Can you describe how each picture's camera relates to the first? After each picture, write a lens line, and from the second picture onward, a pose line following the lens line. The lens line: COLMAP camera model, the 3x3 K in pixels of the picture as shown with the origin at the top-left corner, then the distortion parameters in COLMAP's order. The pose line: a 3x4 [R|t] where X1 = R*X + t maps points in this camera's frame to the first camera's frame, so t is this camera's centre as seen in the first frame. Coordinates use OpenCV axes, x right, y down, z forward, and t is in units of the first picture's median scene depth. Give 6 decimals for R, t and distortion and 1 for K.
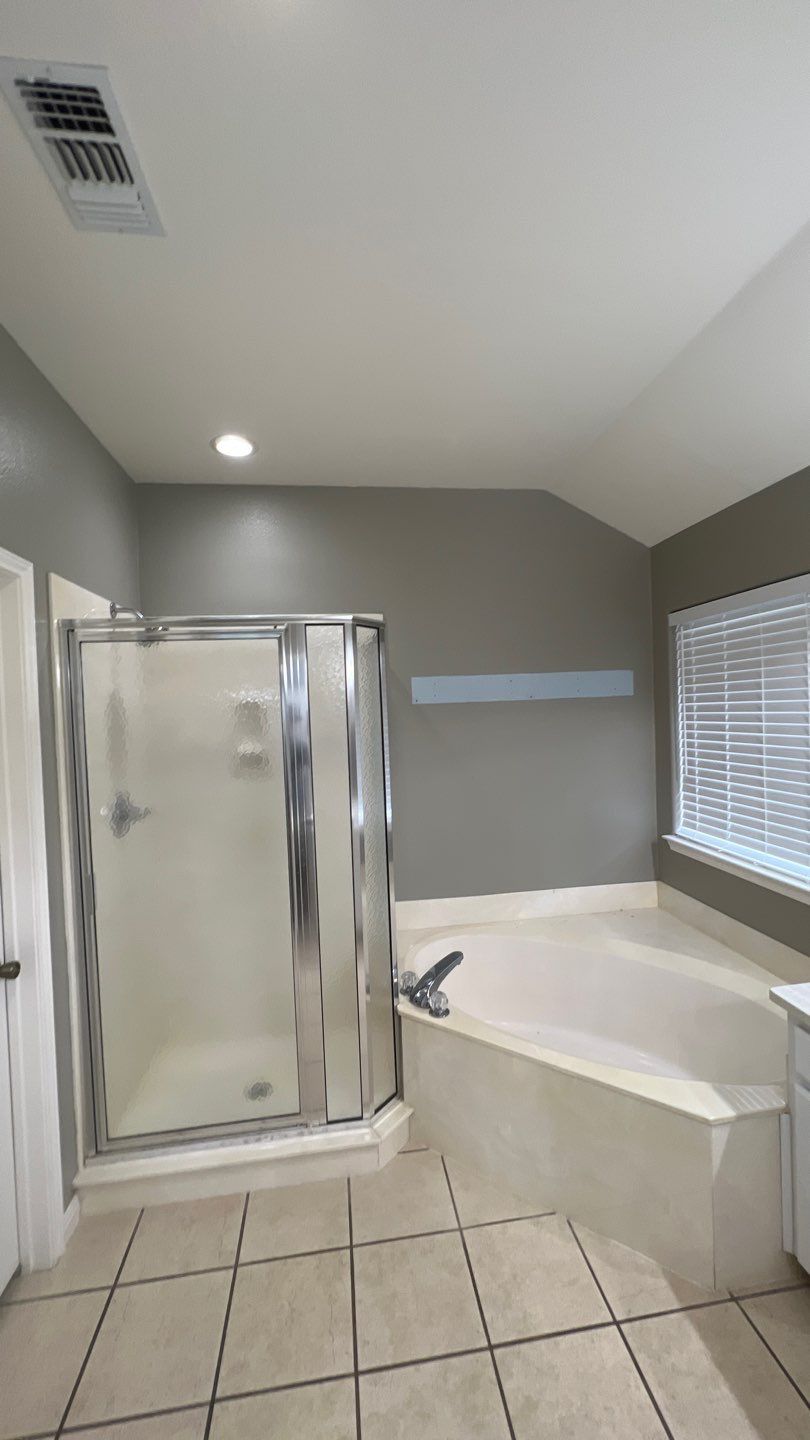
lens RADIAL K [[576.1, 0, 411.1], [0, 576.1, 722.6], [0, 0, 1]] dist [-0.001306, 0.000312]
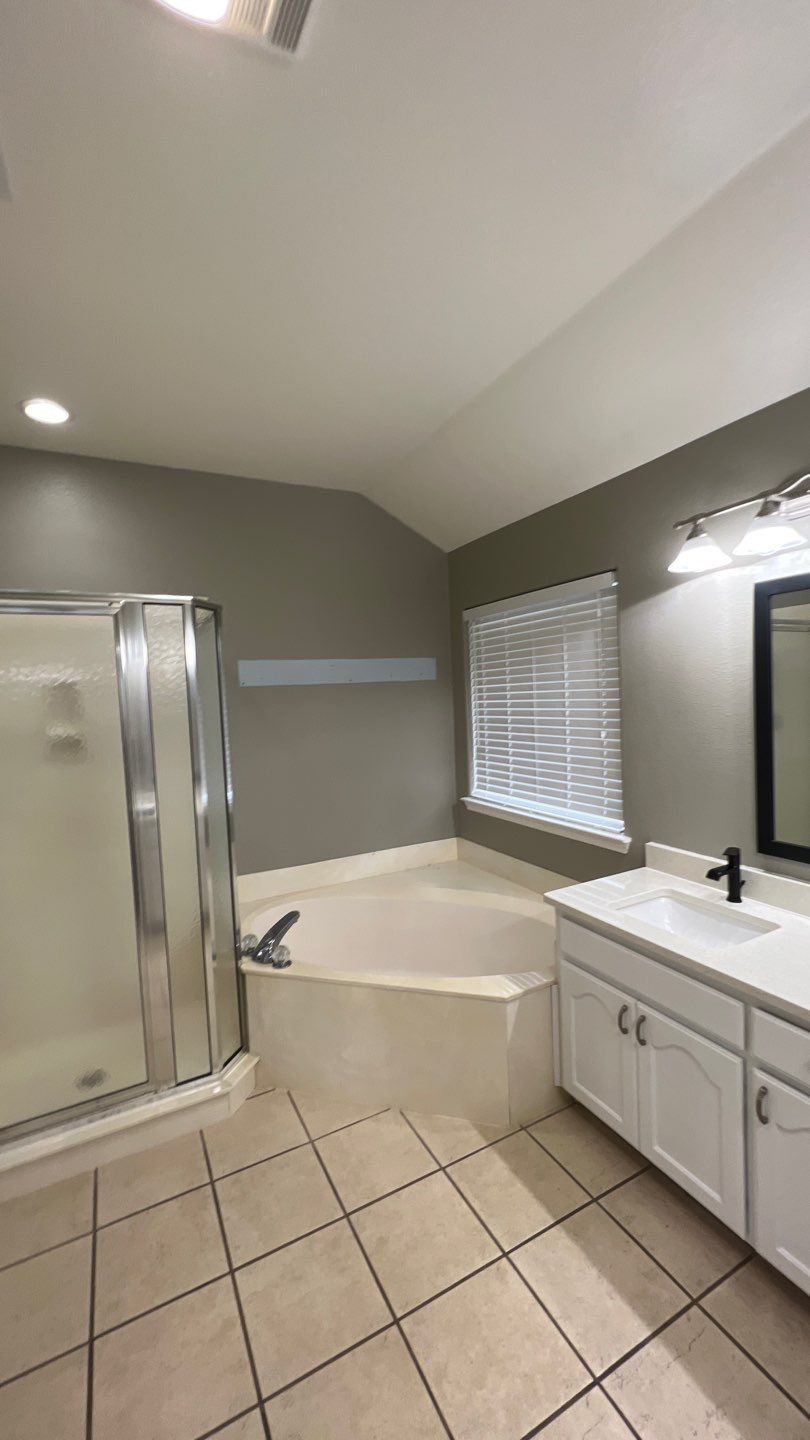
lens RADIAL K [[576.1, 0, 411.1], [0, 576.1, 722.6], [0, 0, 1]] dist [-0.001306, 0.000312]
pose [[0.940569, -0.020037, 0.339012, -0.079942], [0.015469, 0.999750, 0.016172, 0.028050], [-0.339251, -0.009966, 0.940643, -0.106918]]
